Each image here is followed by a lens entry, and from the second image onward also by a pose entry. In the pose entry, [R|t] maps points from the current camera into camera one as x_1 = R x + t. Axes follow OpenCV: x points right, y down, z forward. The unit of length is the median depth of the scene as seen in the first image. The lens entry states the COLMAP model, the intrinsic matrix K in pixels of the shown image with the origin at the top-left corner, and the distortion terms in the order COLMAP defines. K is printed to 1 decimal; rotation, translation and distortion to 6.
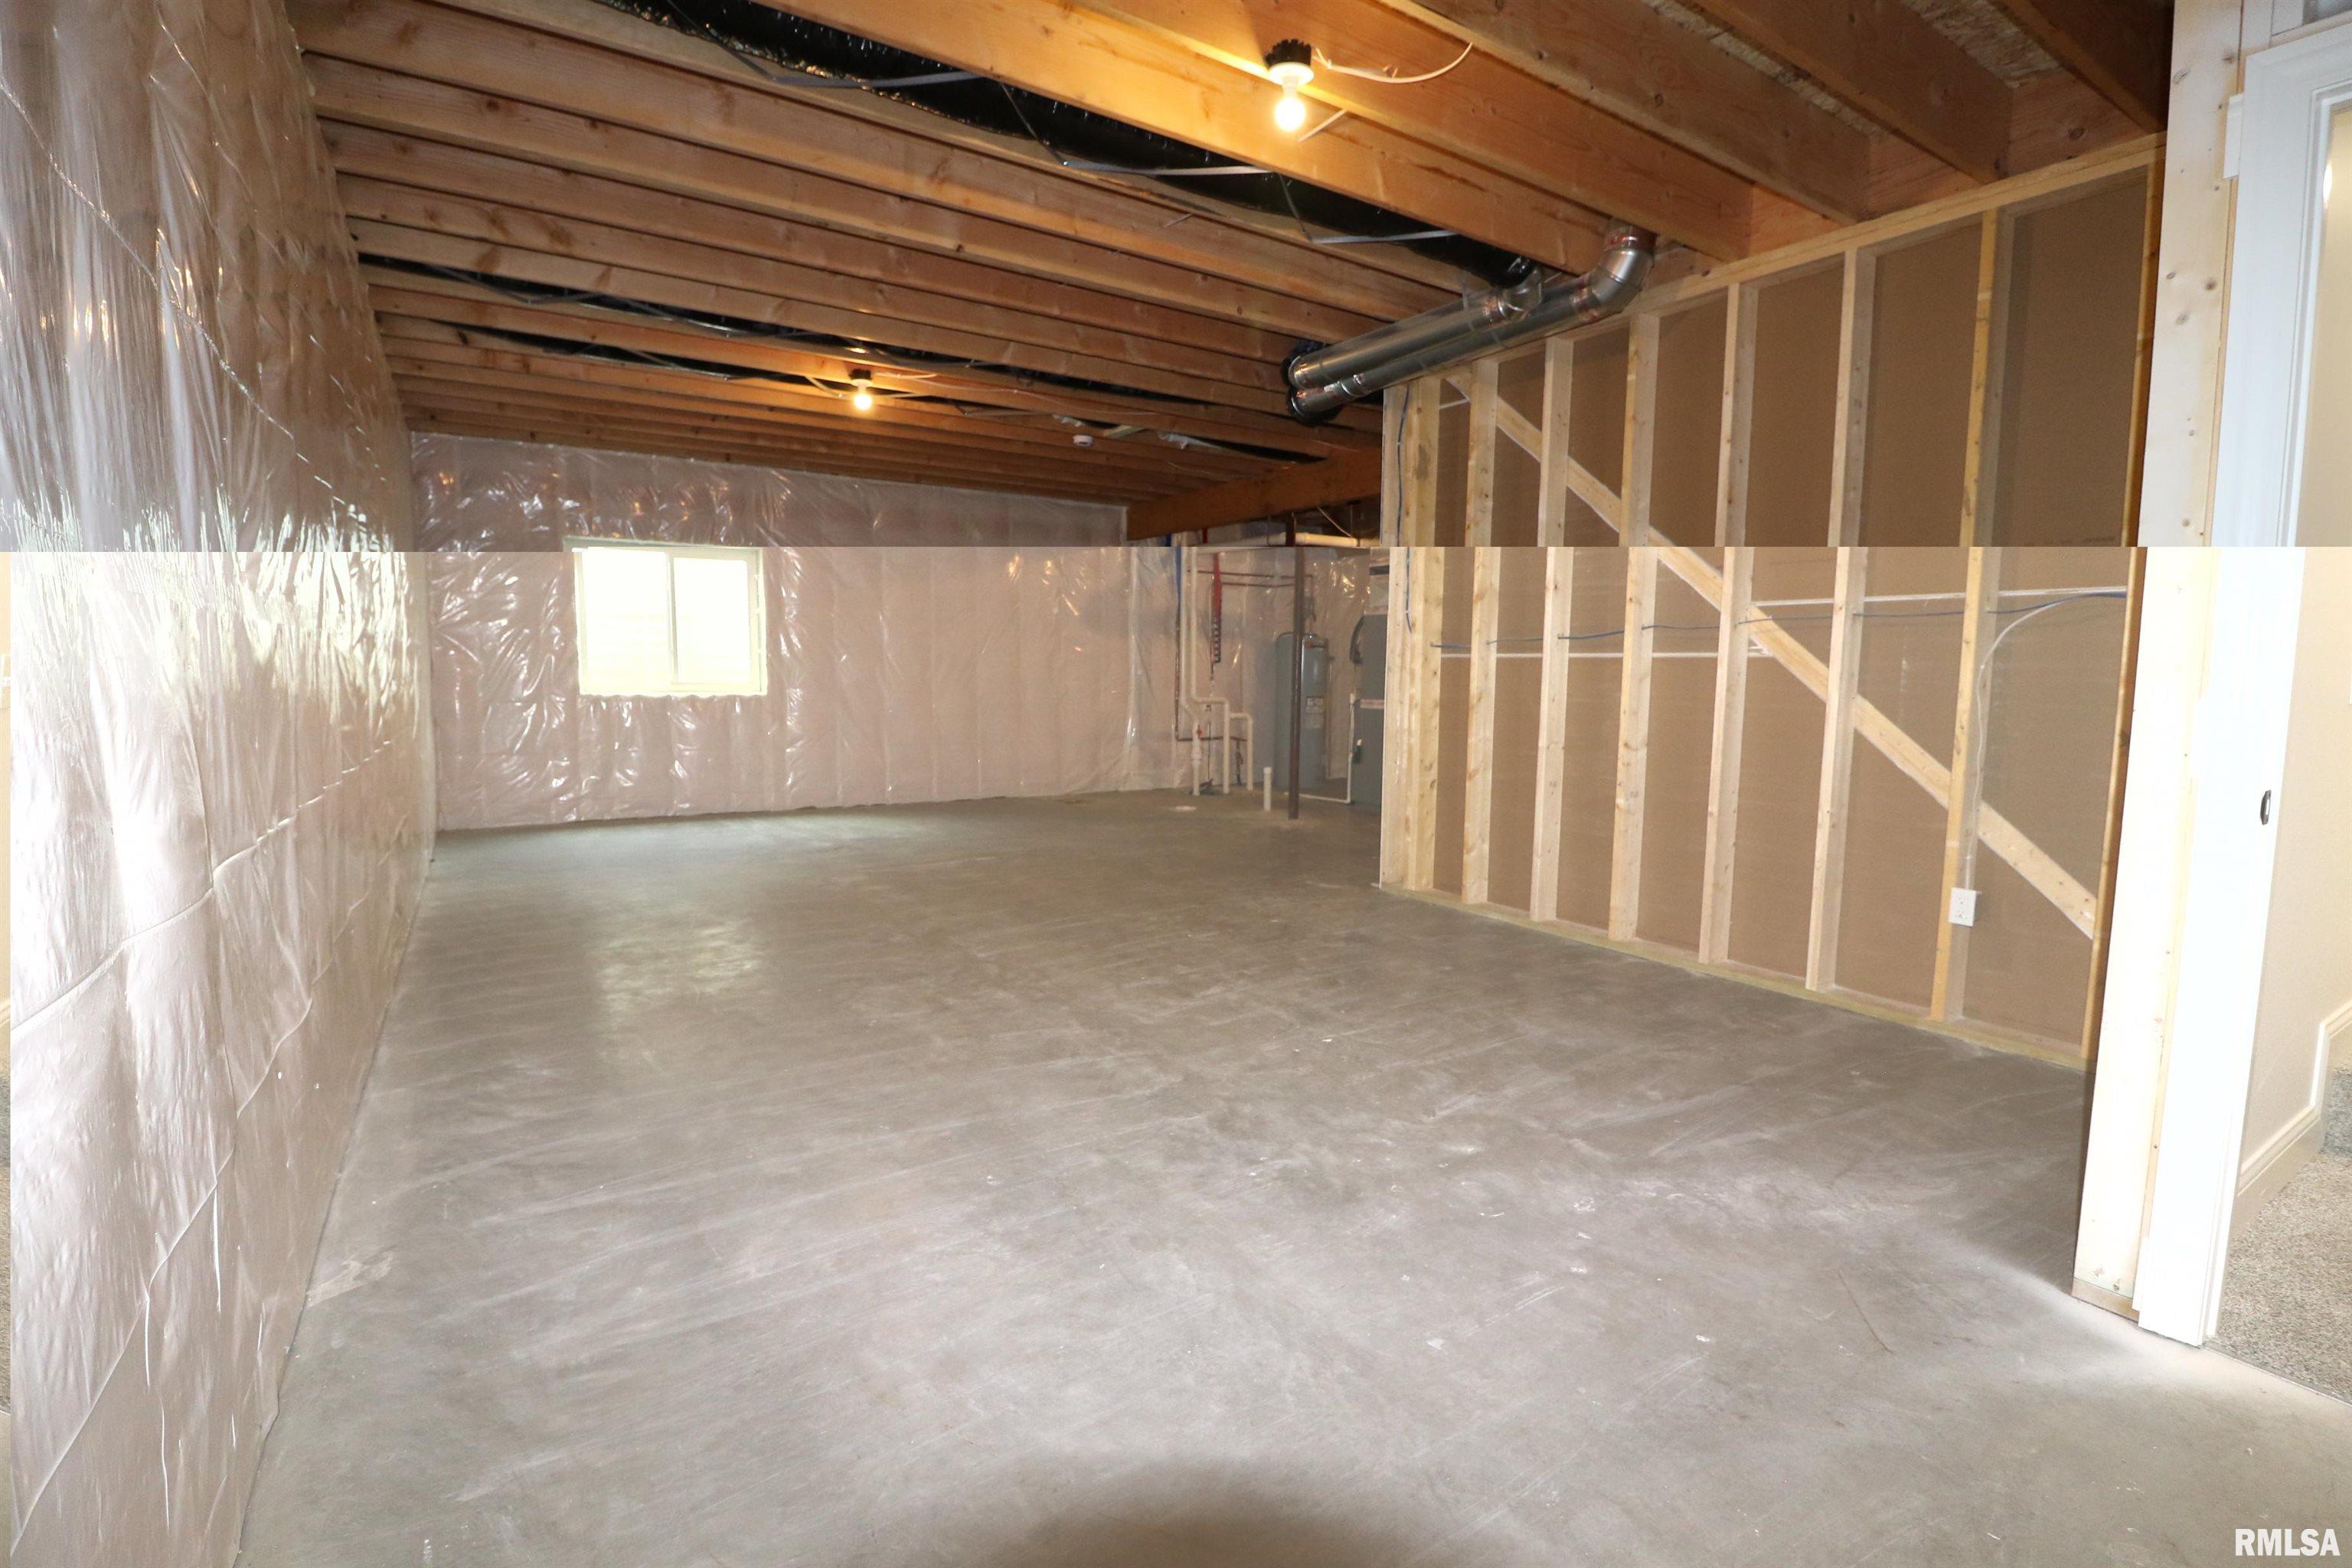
lens RADIAL K [[1077.5, 0, 1178.6], [0, 1077.5, 777.0], [0, 0, 1]] dist [0.000284, -0.014490]
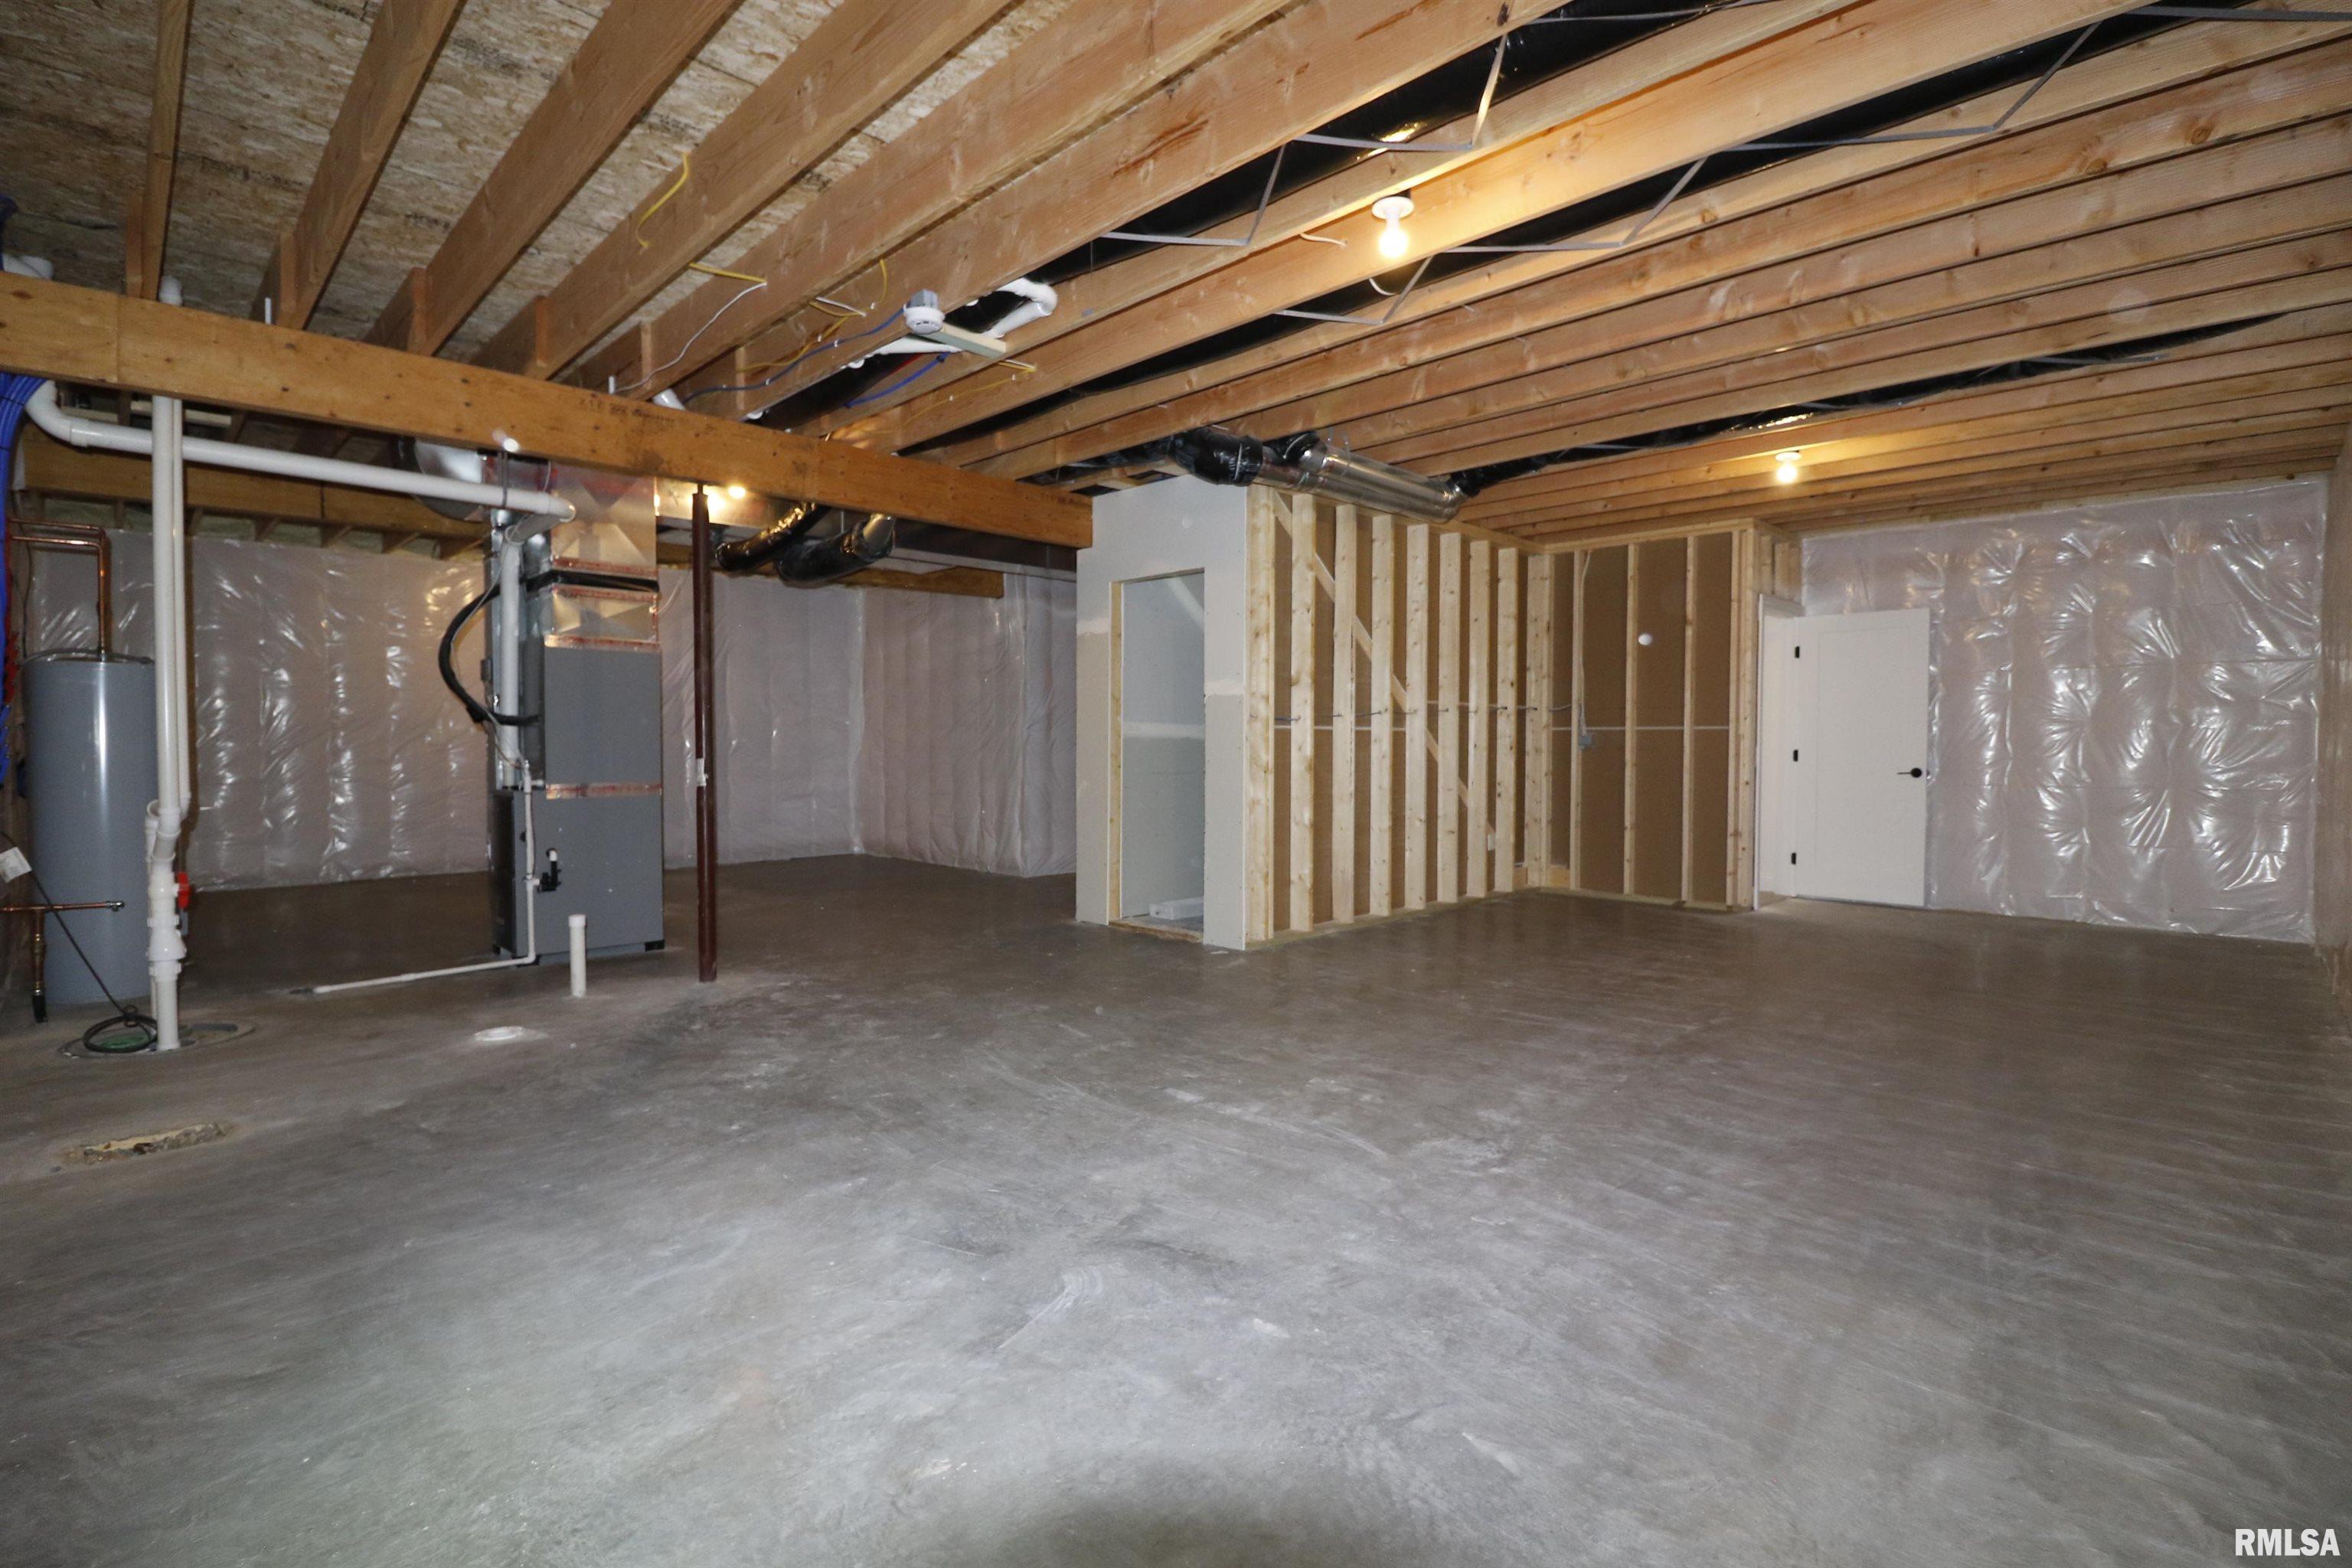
lens RADIAL K [[1077.5, 0, 1178.6], [0, 1077.5, 777.0], [0, 0, 1]] dist [0.000284, -0.014490]
pose [[-0.135888, -0.035362, 0.990093, -0.965702], [0.107228, 0.992967, 0.050182, -0.141744], [-0.984904, 0.112984, -0.131140, 1.380049]]
